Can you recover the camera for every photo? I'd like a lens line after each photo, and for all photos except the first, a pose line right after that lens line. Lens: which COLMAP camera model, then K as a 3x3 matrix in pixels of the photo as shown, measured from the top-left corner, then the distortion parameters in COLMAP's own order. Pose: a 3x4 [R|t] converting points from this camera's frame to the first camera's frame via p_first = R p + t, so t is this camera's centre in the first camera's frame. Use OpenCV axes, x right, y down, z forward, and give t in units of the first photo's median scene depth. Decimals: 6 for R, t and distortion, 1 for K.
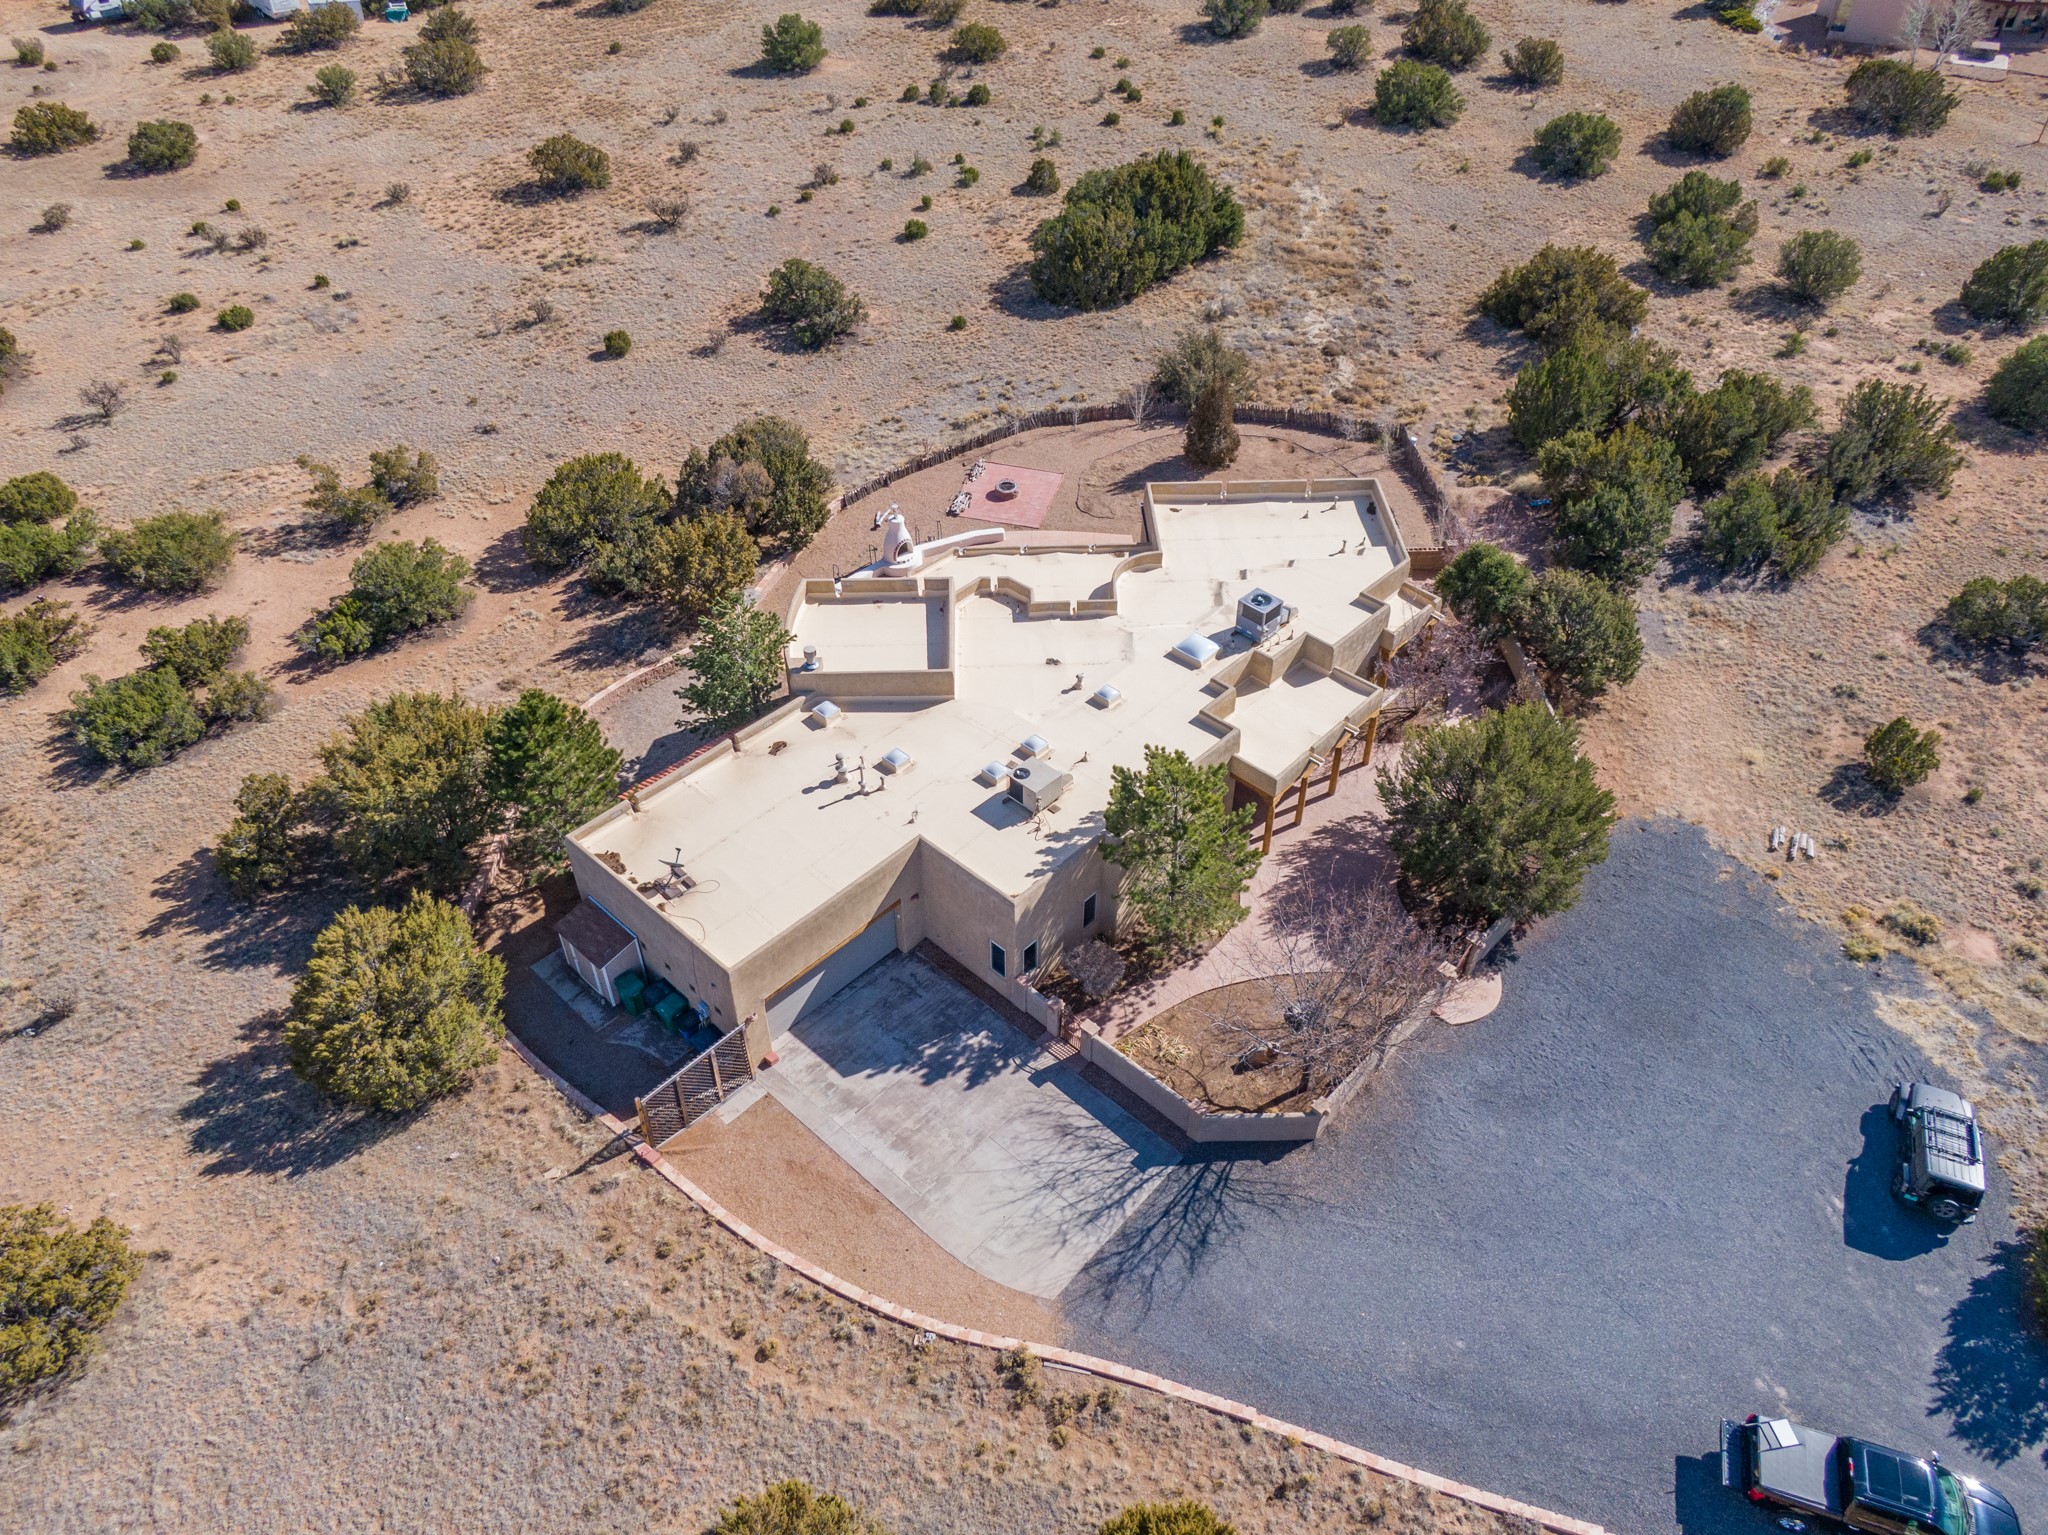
lens RADIAL K [[1461.6, 0, 1020.1], [0, 1461.6, 755.3], [0, 0, 1]] dist [0.022294, -0.026334]
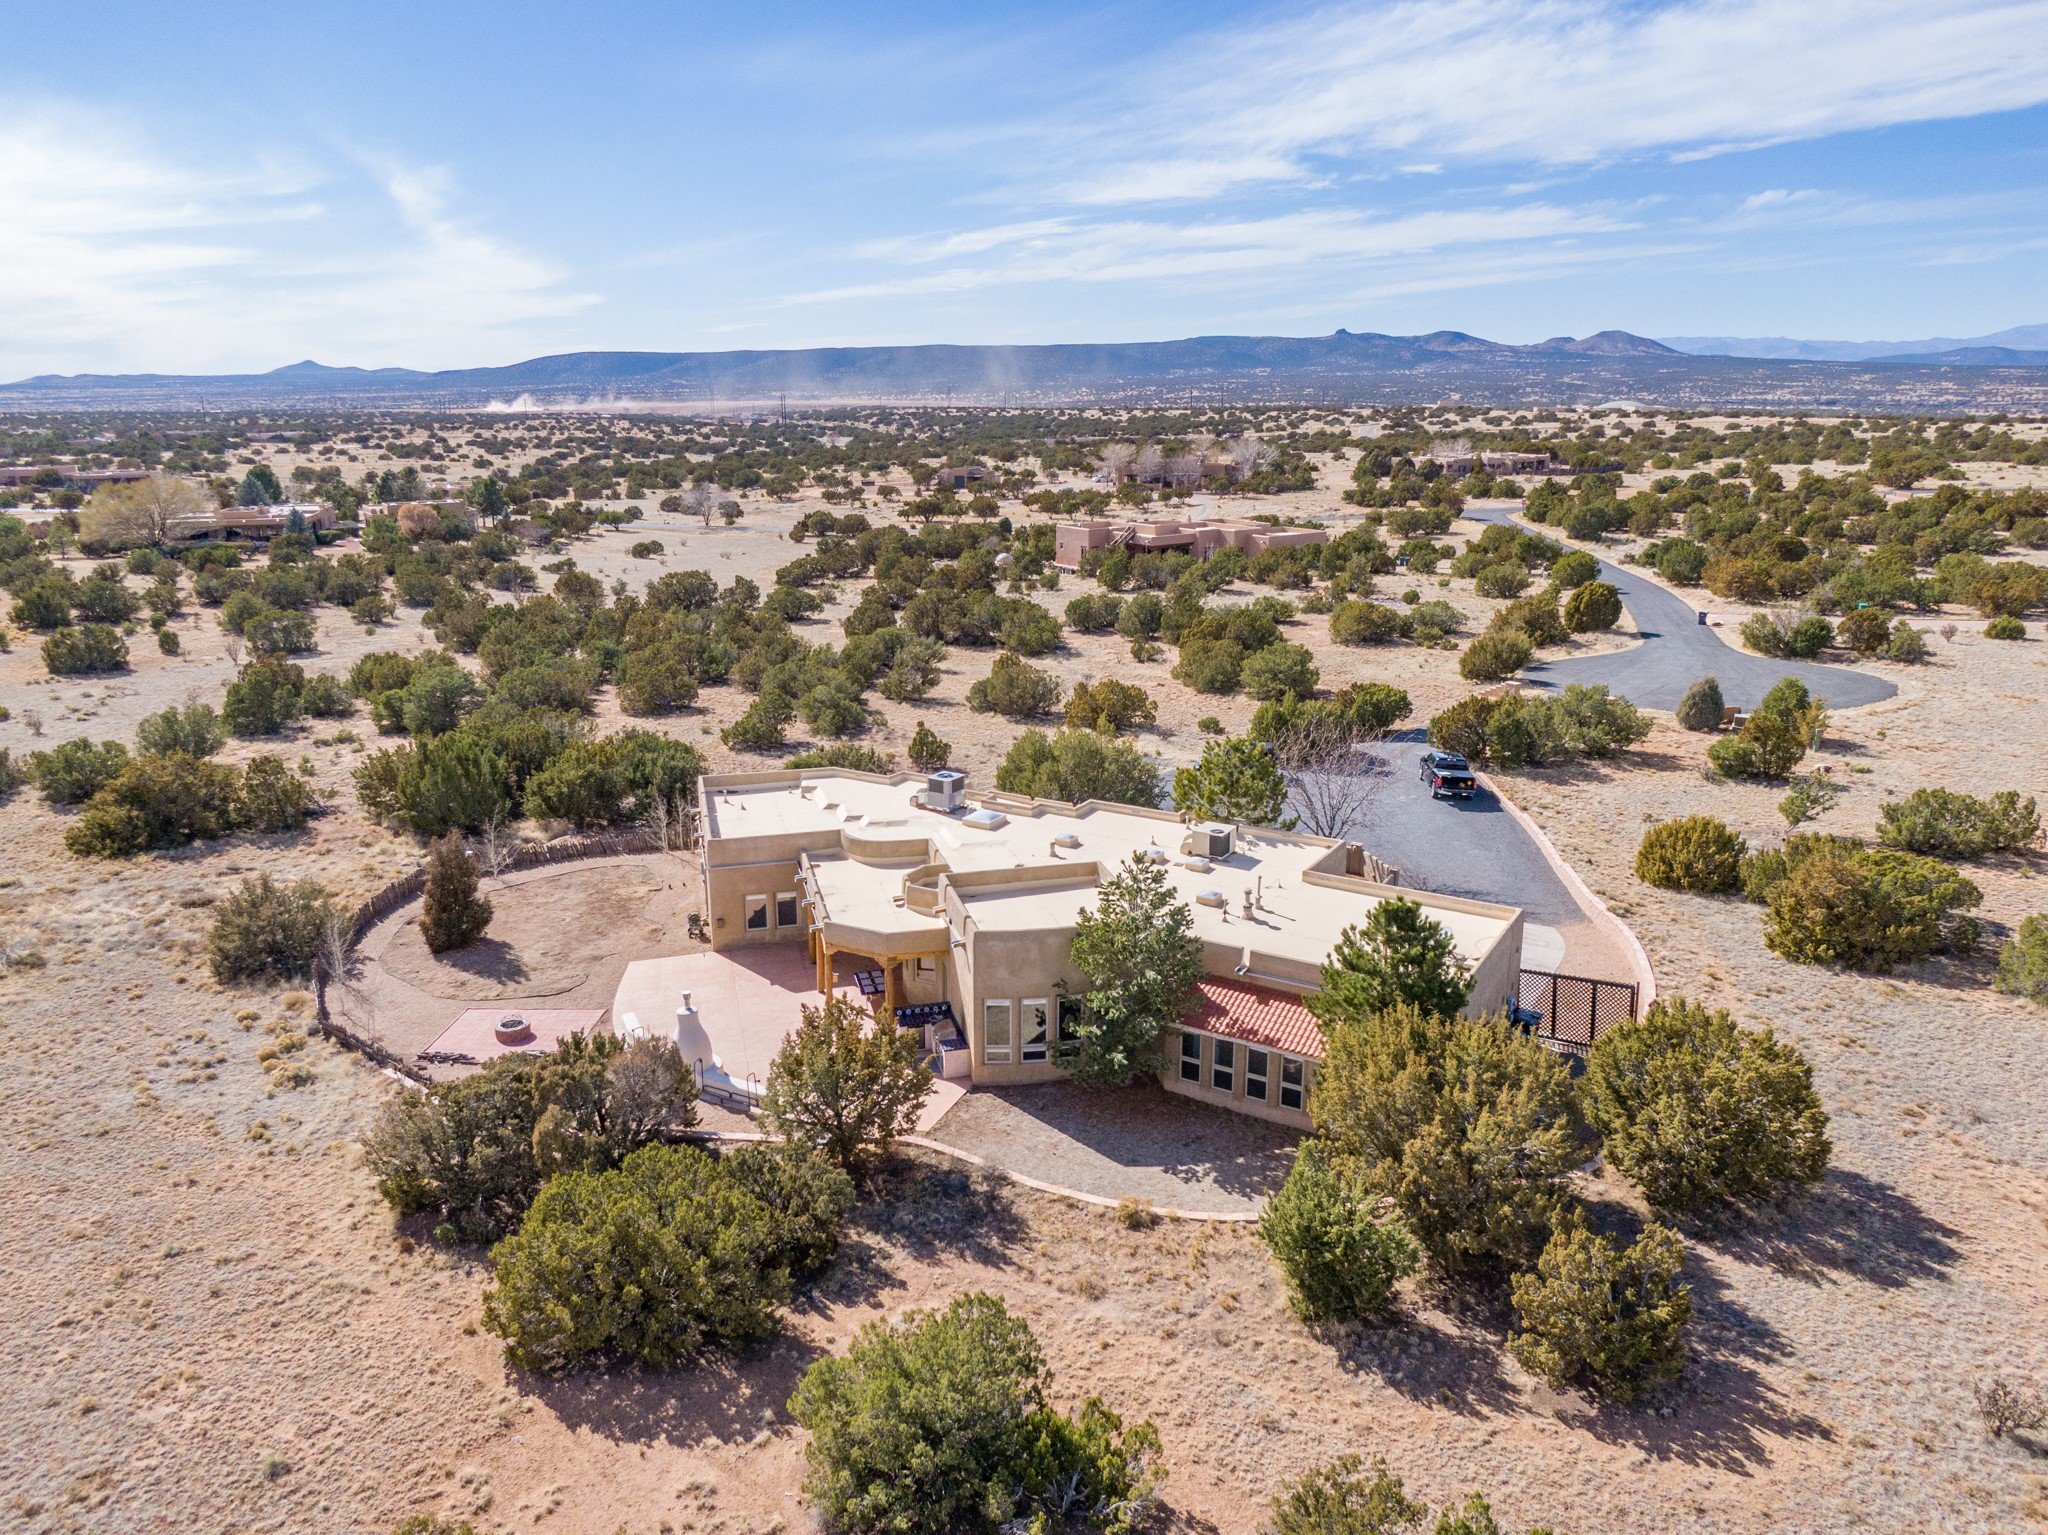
lens RADIAL K [[1461.6, 0, 1012.4], [0, 1461.6, 789.4], [0, 0, 1]] dist [0.022294, -0.026334]
pose [[-0.210450, -0.262513, 0.941699, -1.110392], [0.654473, 0.677727, 0.335188, -0.535297], [-0.726207, 0.686857, 0.029181, 1.113817]]
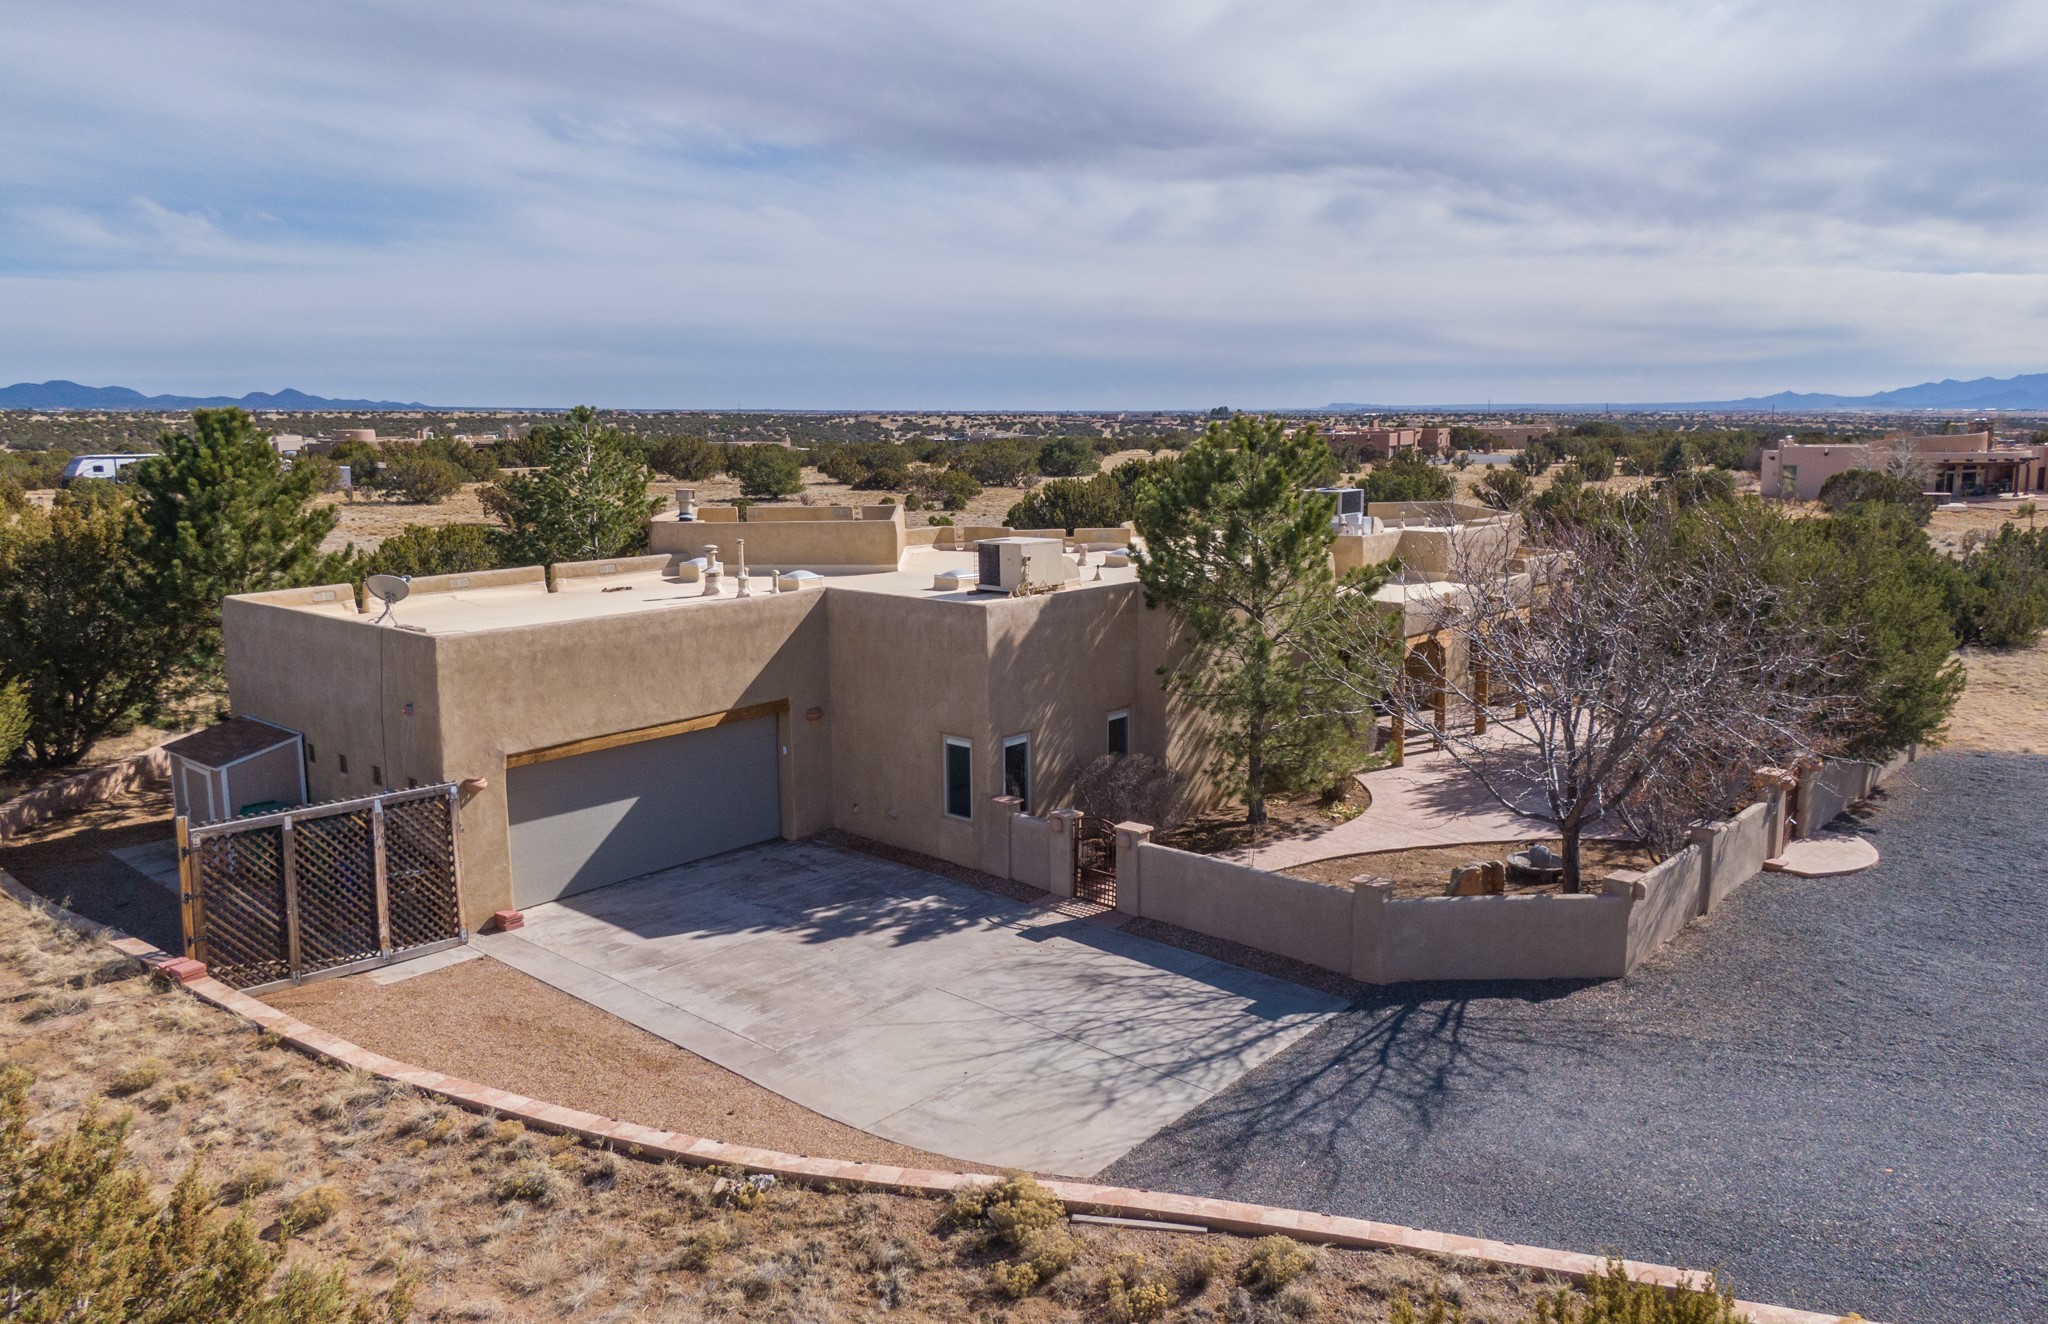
lens RADIAL K [[1470.3, 0, 1015.1], [0, 1470.3, 653.8], [0, 0, 1]] dist [0.014819, -0.019672]
pose [[0.999843, -0.010816, 0.014047, -0.001121], [0.016652, 0.844864, -0.534722, 0.407445], [-0.006084, 0.534872, 0.844911, 0.521372]]
